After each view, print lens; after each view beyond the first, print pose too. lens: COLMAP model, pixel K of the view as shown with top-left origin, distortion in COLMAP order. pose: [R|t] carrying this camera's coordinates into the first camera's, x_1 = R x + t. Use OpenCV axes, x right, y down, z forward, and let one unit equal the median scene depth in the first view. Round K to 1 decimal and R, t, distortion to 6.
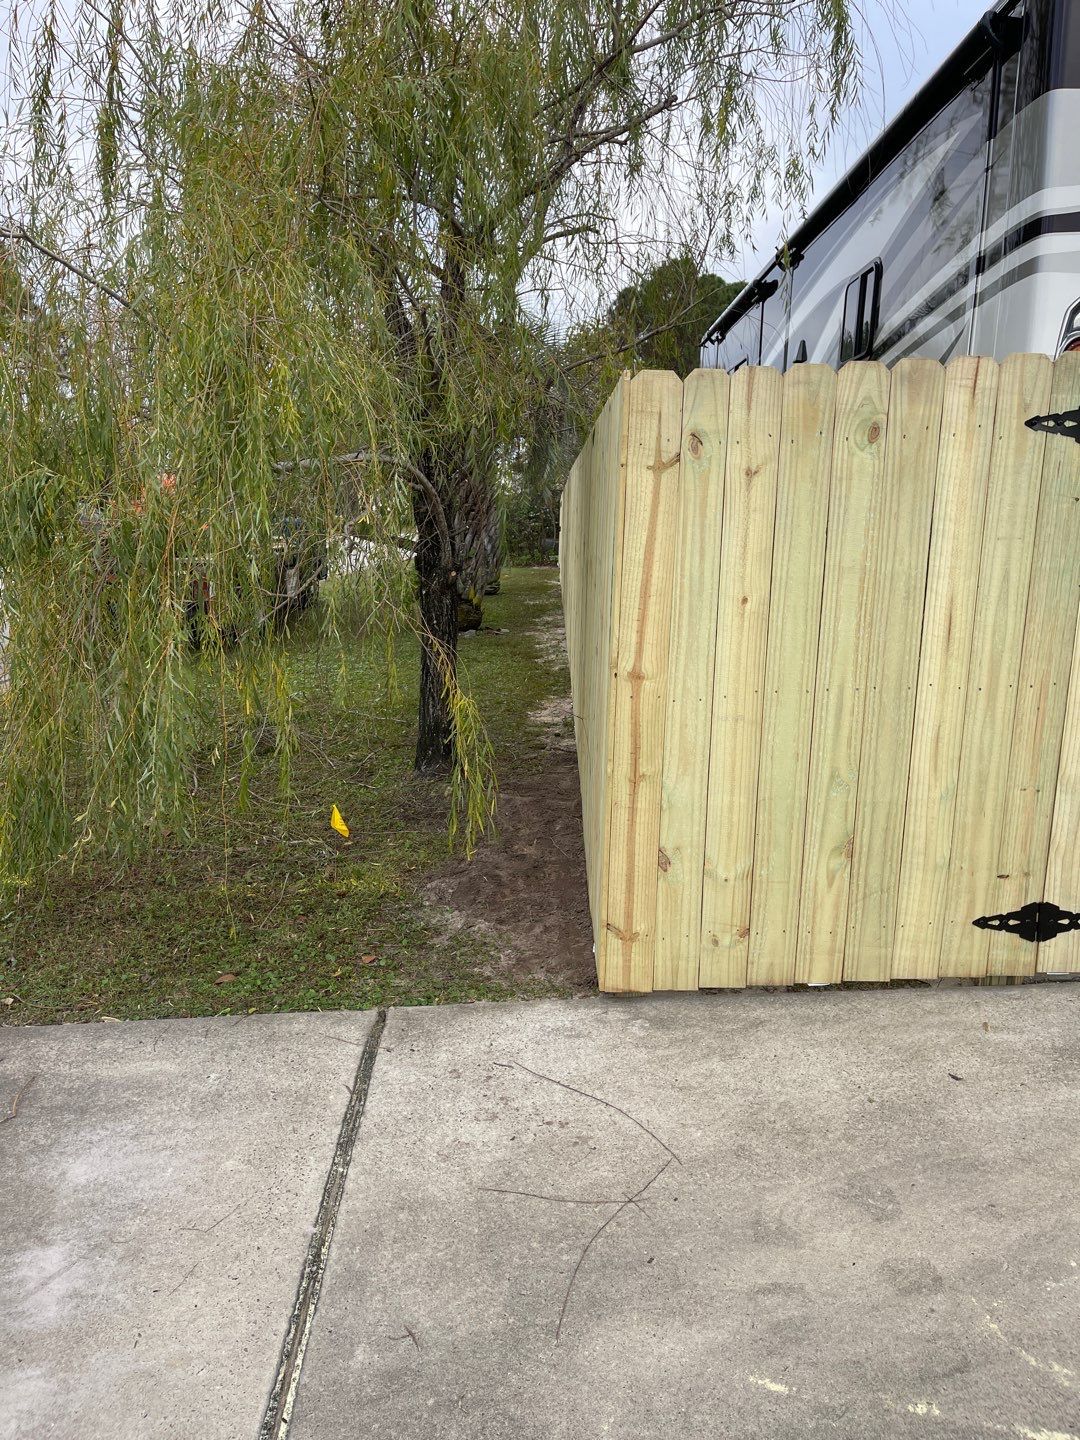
lens RADIAL K [[1027.5, 0, 555.5], [0, 1027.5, 714.8], [0, 0, 1]] dist [0.066728, -0.081620]
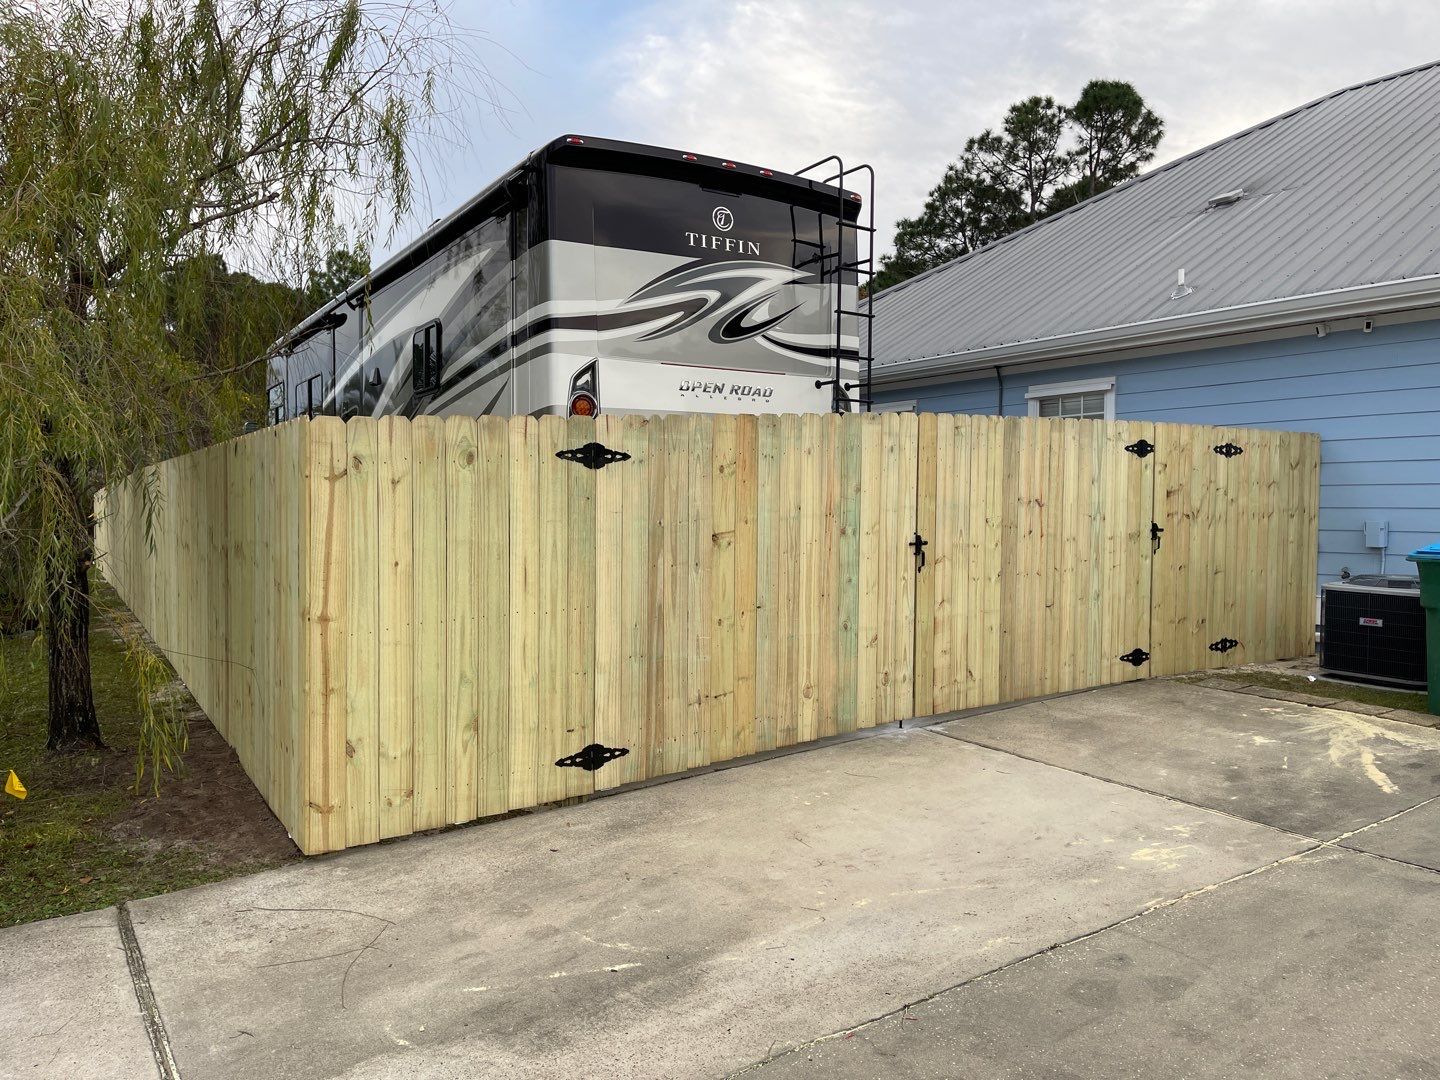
lens RADIAL K [[1027.5, 0, 720.0], [0, 1027.5, 540.0], [0, 0, 1]] dist [0.066728, -0.081620]
pose [[0.839501, -0.030432, 0.542505, -0.232676], [0.115637, 0.985564, -0.123657, 0.093663], [-0.530910, 0.166544, 0.830901, -0.501092]]
